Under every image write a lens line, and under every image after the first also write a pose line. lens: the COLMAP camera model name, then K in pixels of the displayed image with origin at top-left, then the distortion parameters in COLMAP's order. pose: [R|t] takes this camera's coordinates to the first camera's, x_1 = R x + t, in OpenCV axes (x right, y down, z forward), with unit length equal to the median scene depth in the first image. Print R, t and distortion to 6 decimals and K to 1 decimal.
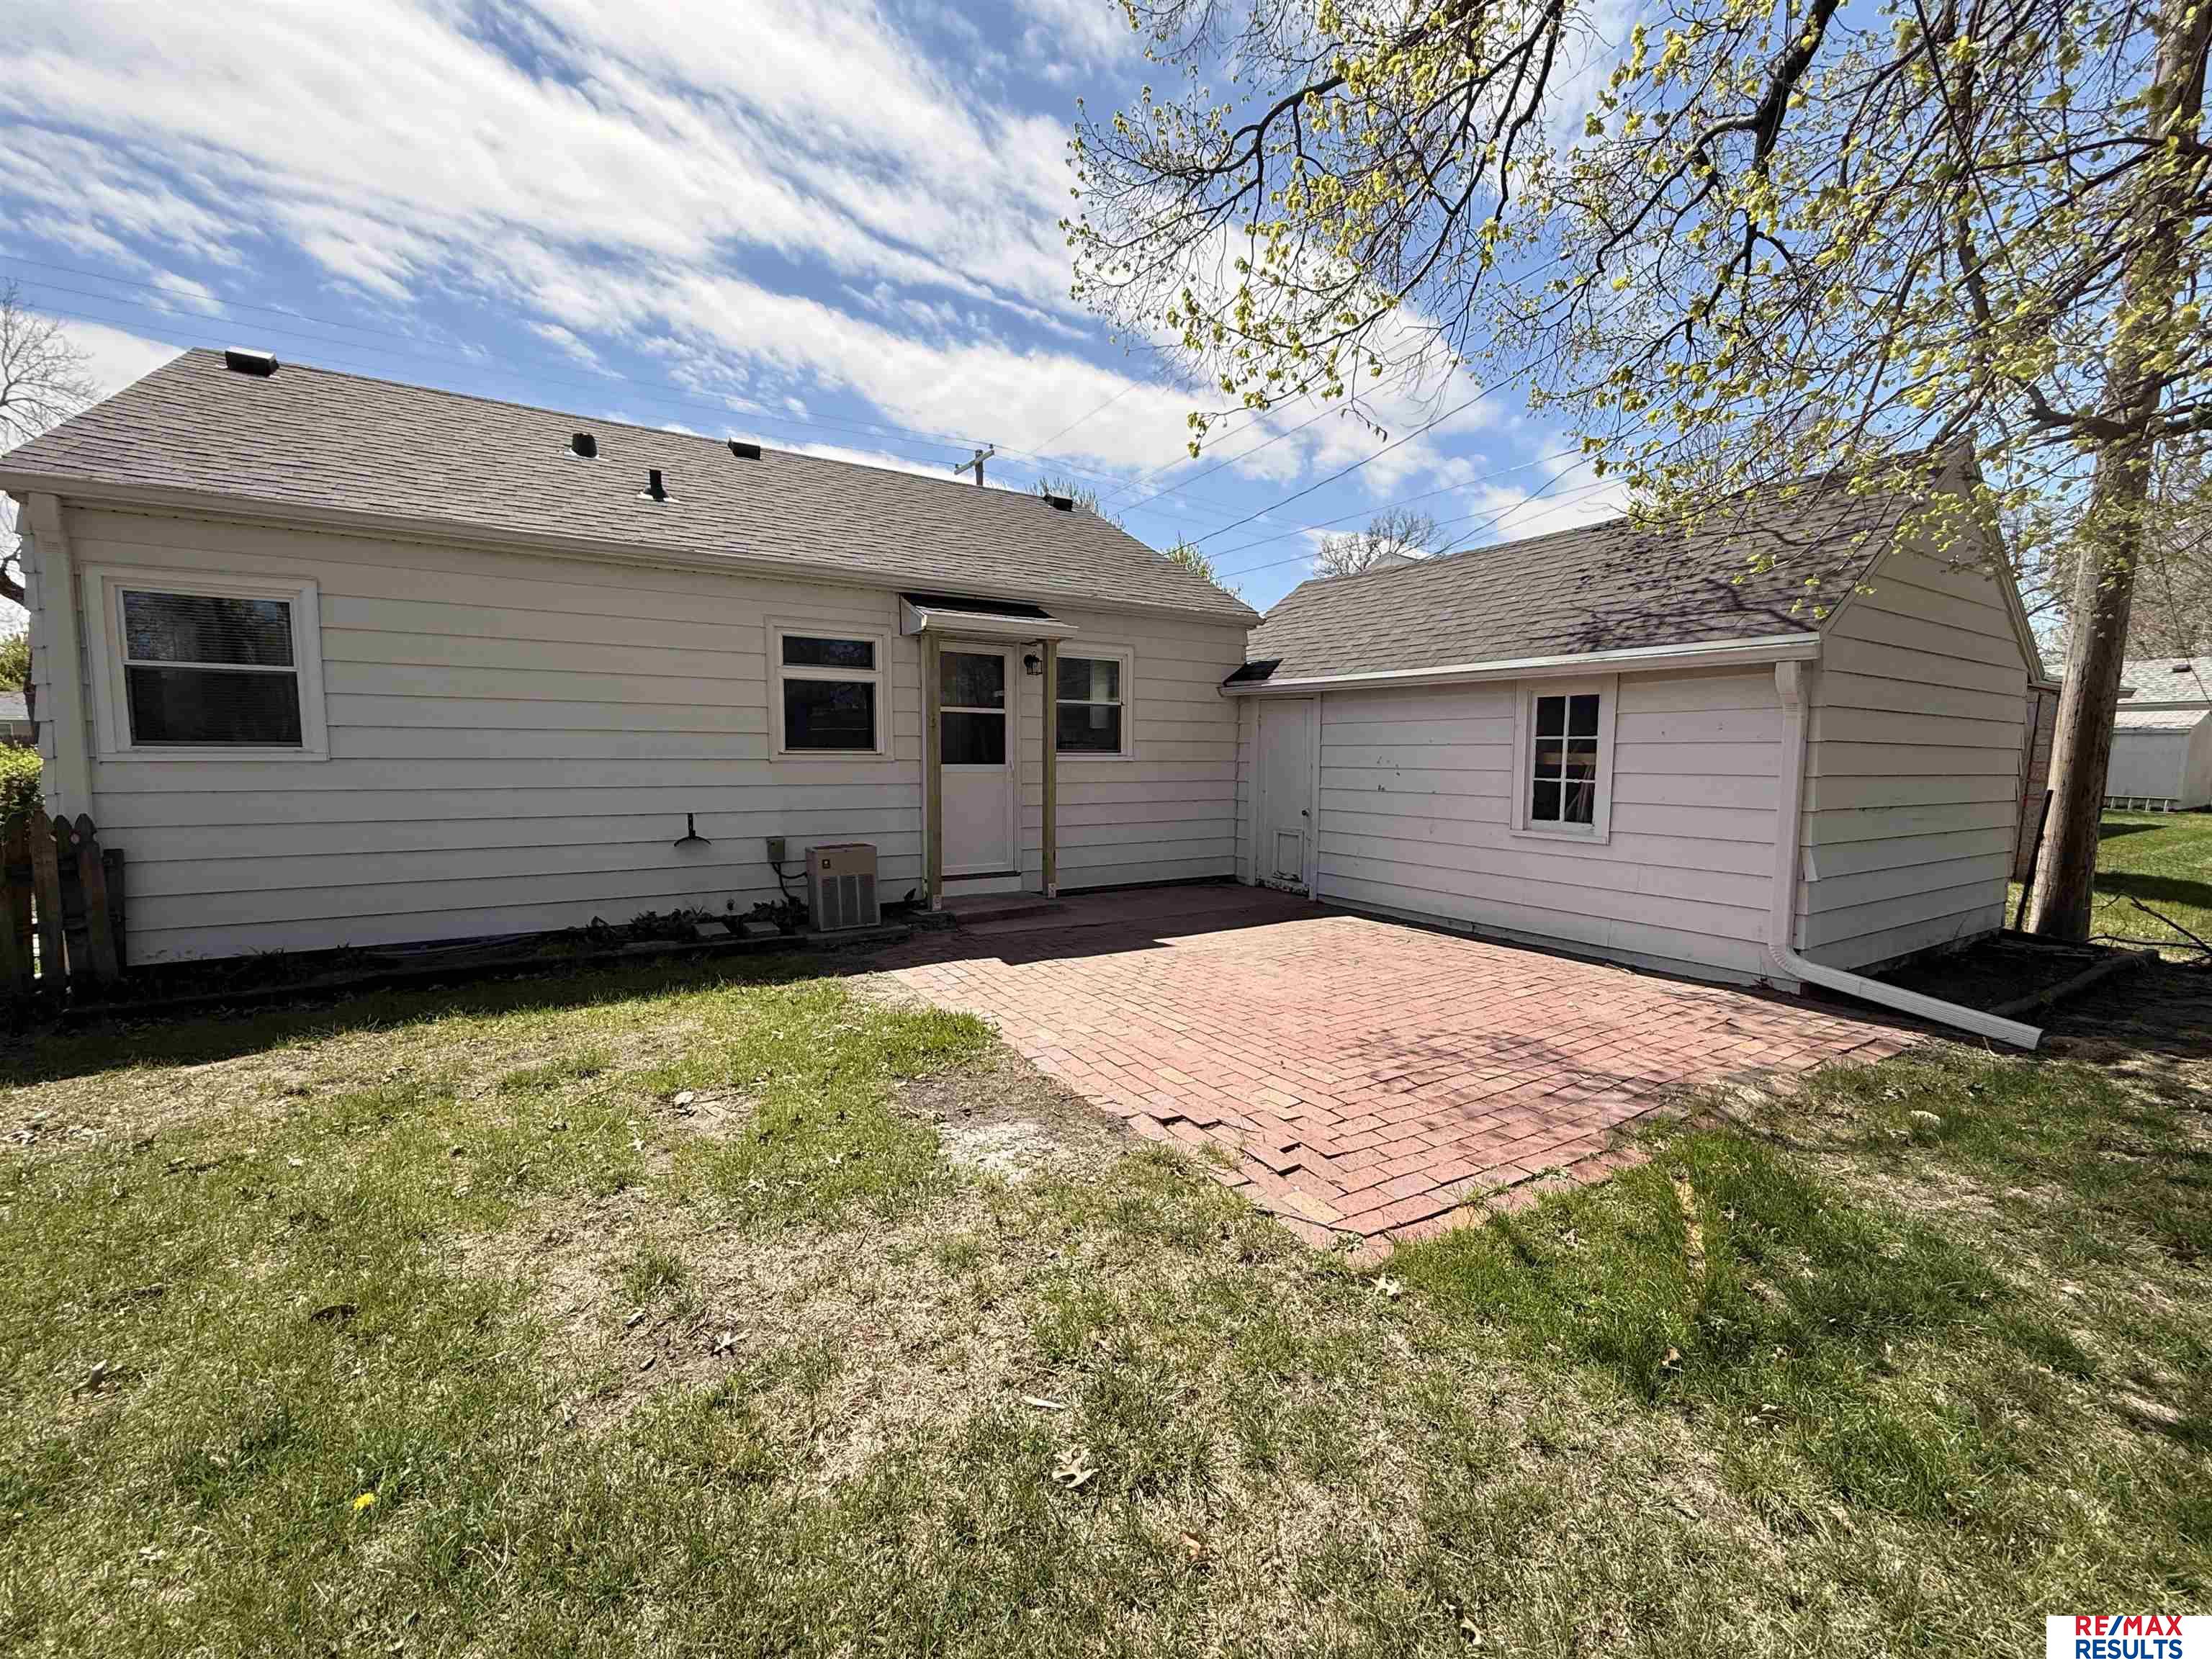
lens RADIAL K [[905.6, 0, 1109.6], [0, 905.6, 830.2], [0, 0, 1]] dist [-0.000452, 0.000315]
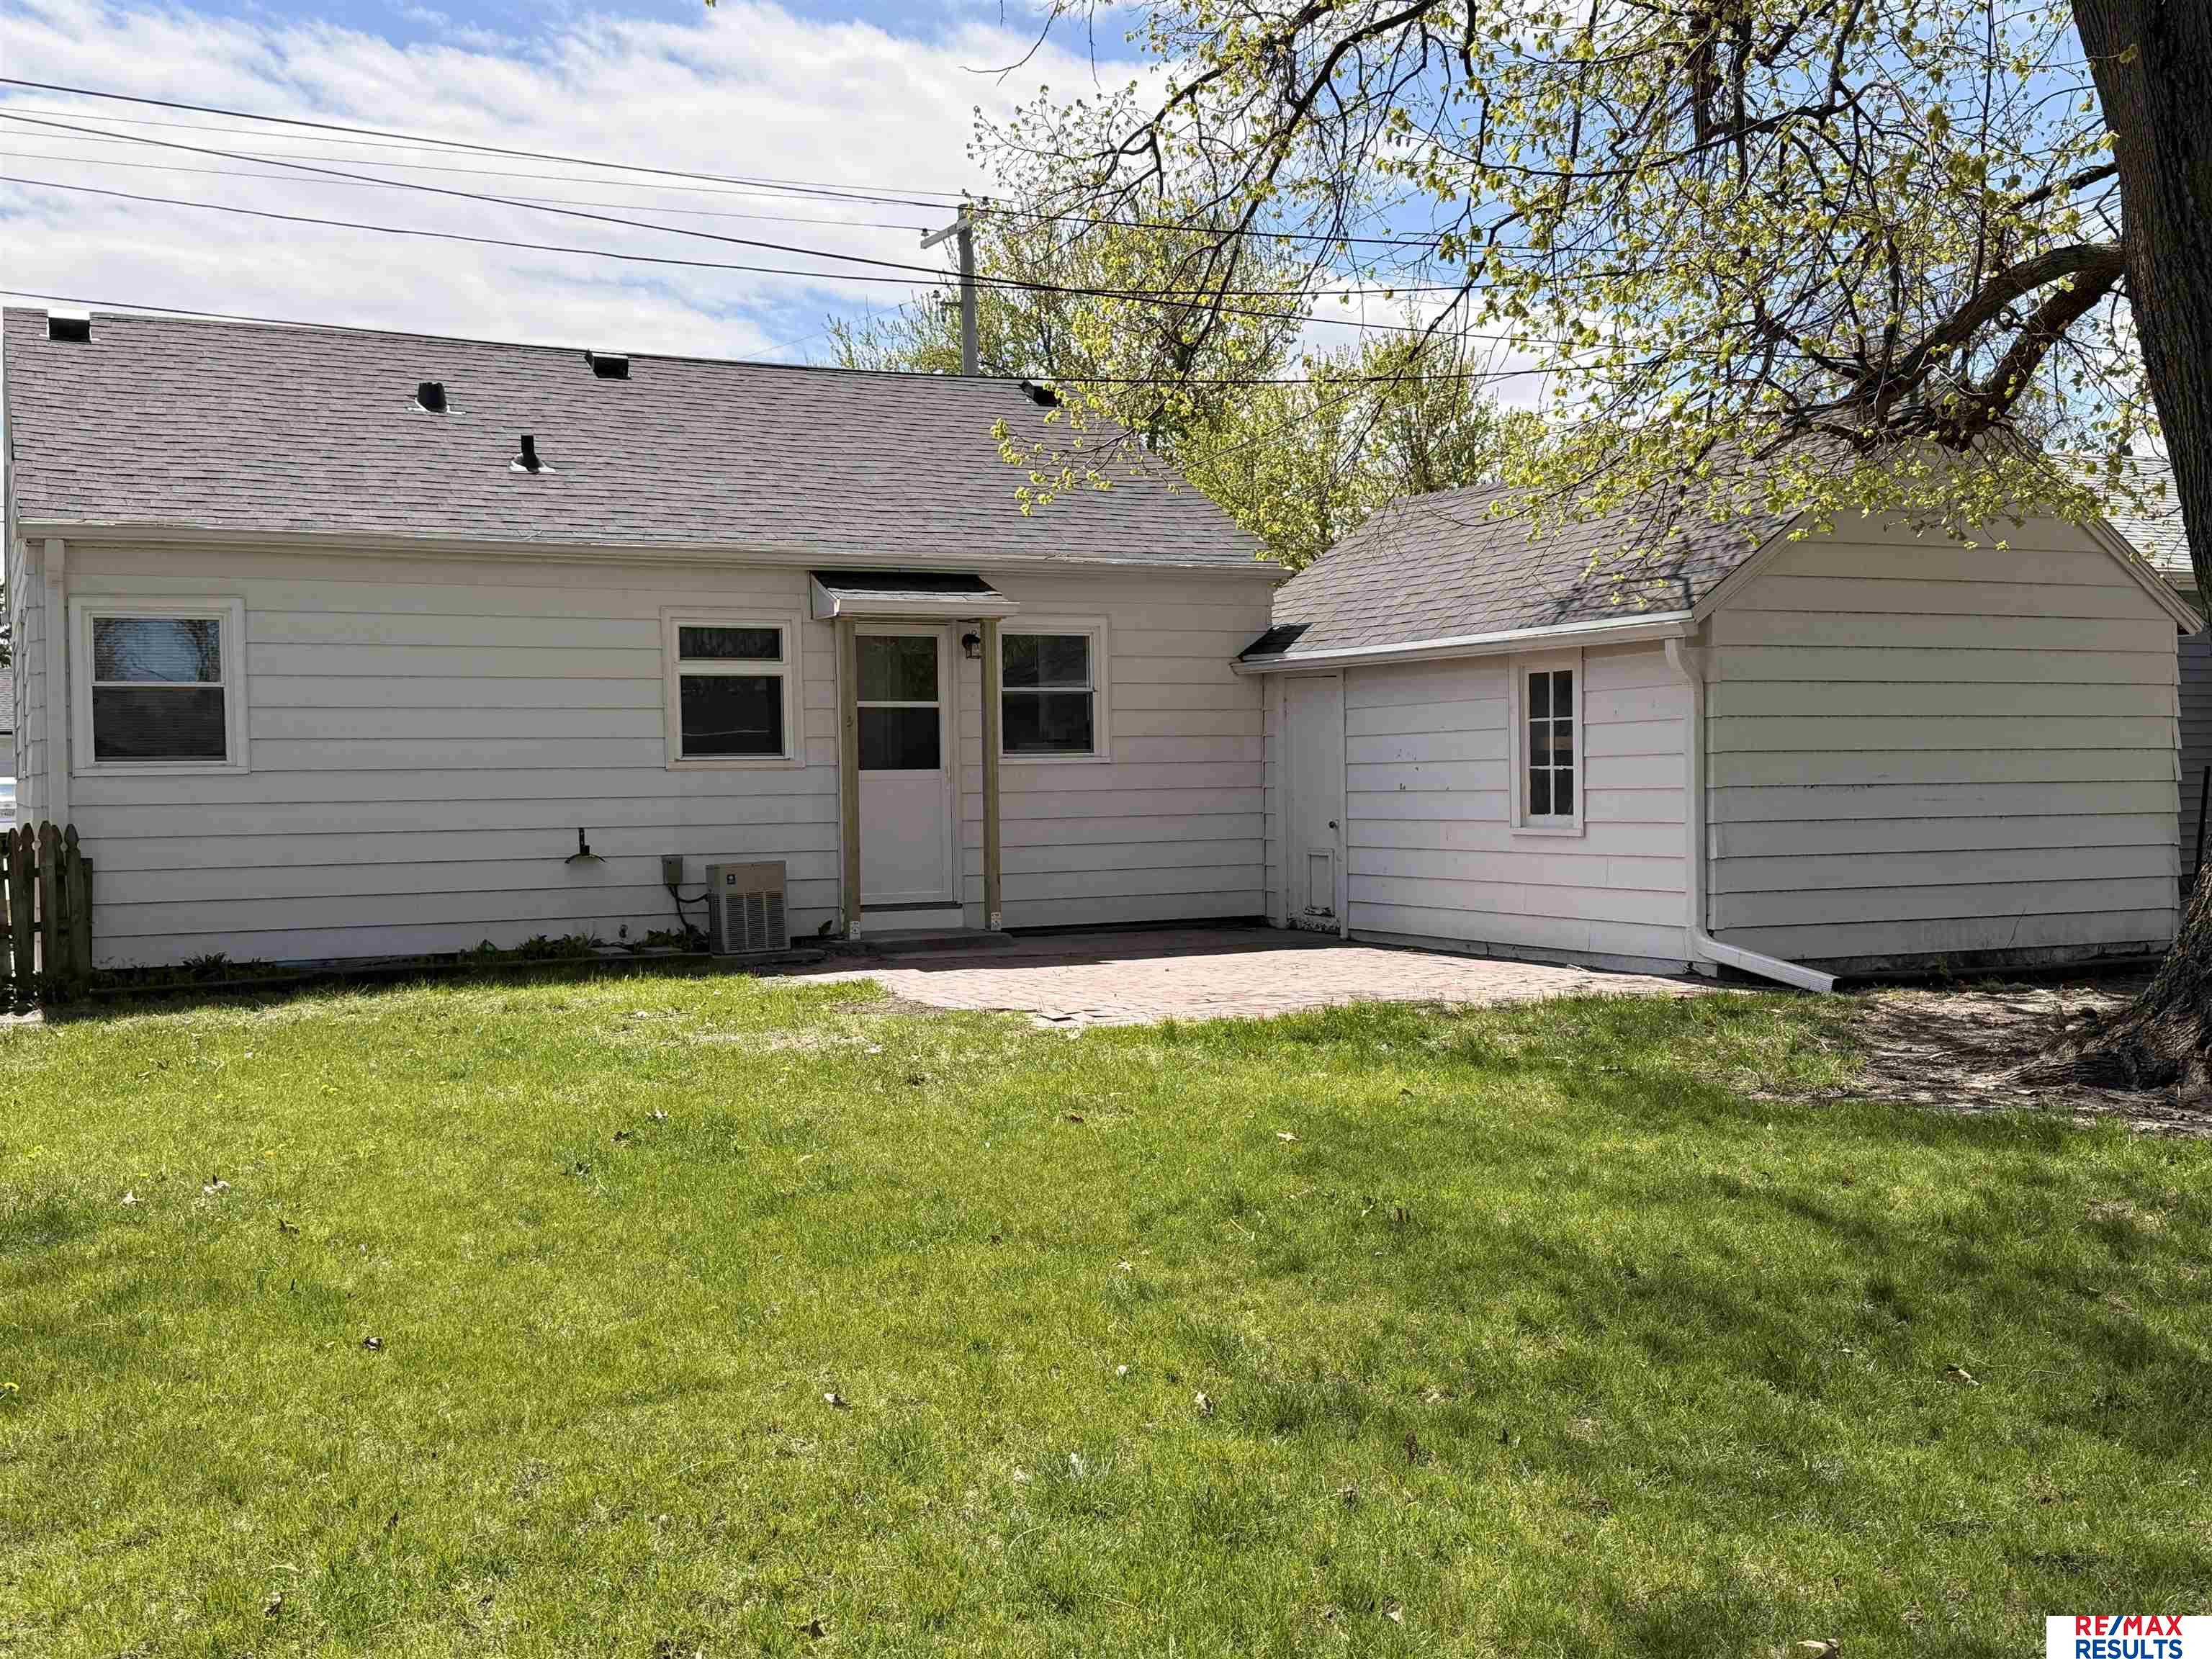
lens RADIAL K [[2334.8, 0, 1101.8], [0, 2334.8, 819.8], [0, 0, 1]] dist [0.123369, 0.000000]
pose [[0.993373, -0.021355, -0.112938, 0.299132], [0.013628, 0.997540, -0.068758, 0.134044], [0.114128, 0.066763, 0.991220, -1.194406]]
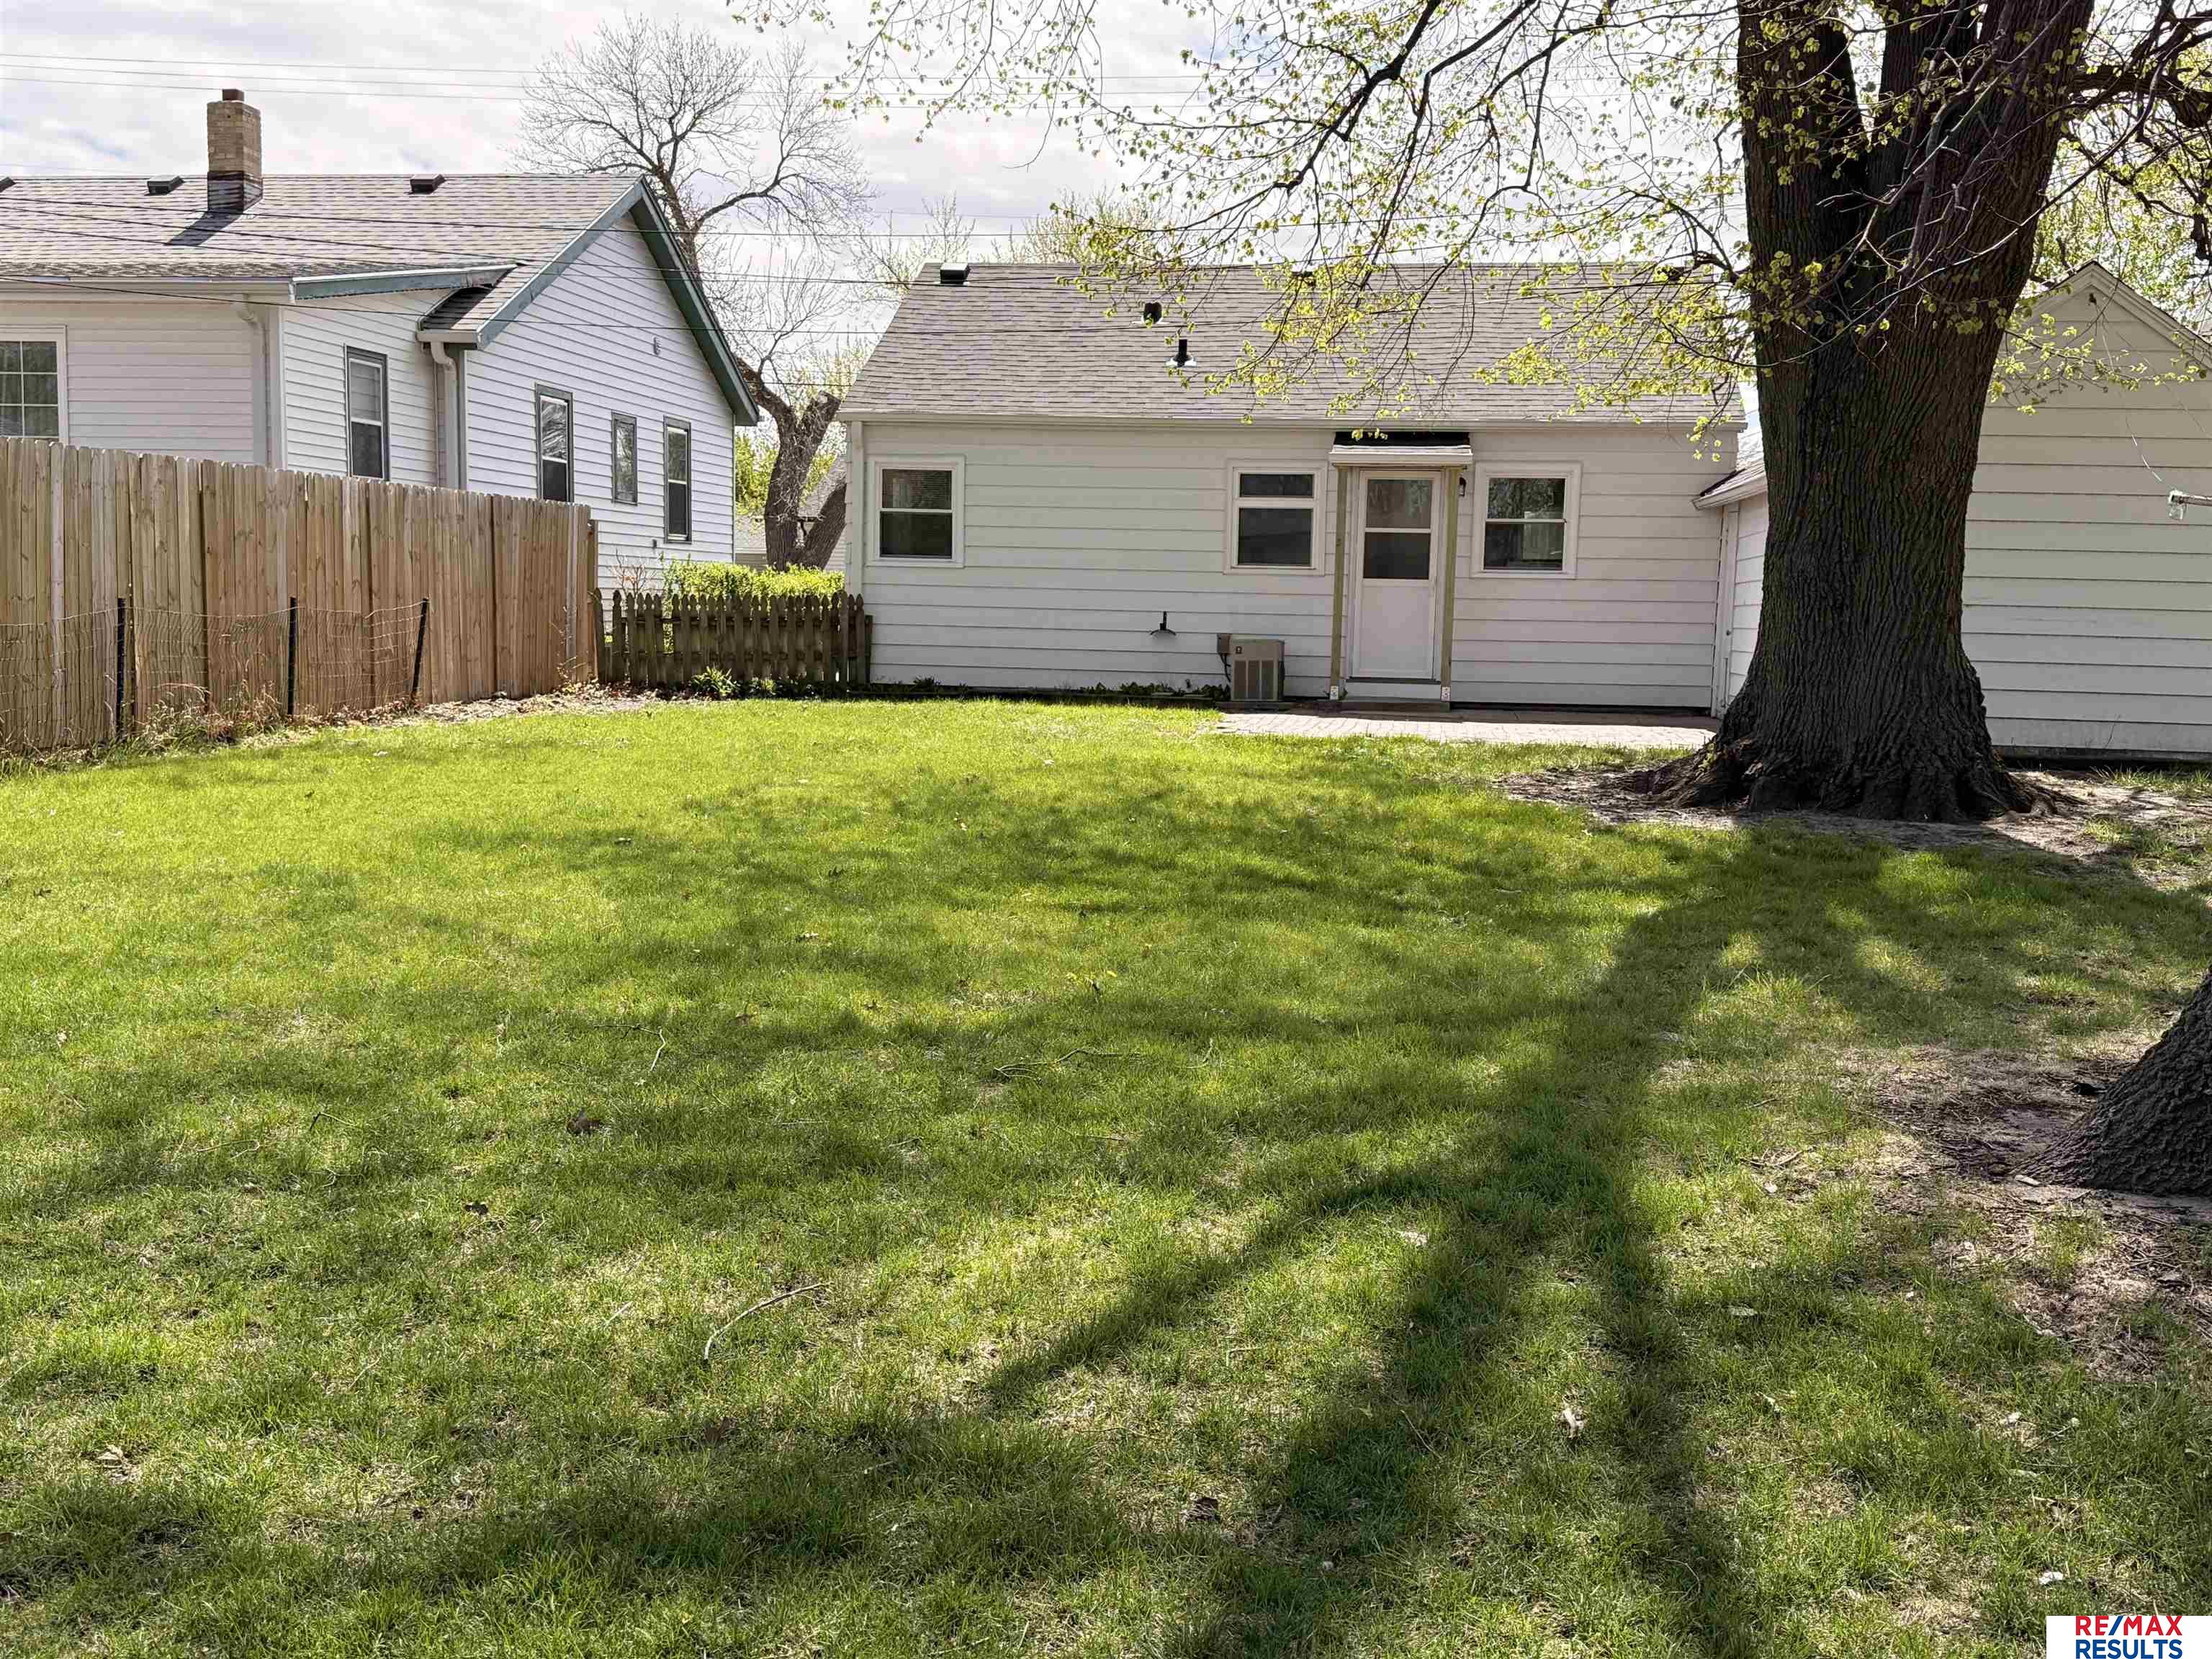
lens RADIAL K [[2334.8, 0, 1105.6], [0, 2334.8, 831.5], [0, 0, 1]] dist [0.123369, 0.000000]
pose [[0.762229, 0.071191, -0.643380, 1.619461], [-0.072668, 0.997062, 0.024234, 0.215511], [0.643215, 0.028281, 0.765163, -1.593280]]
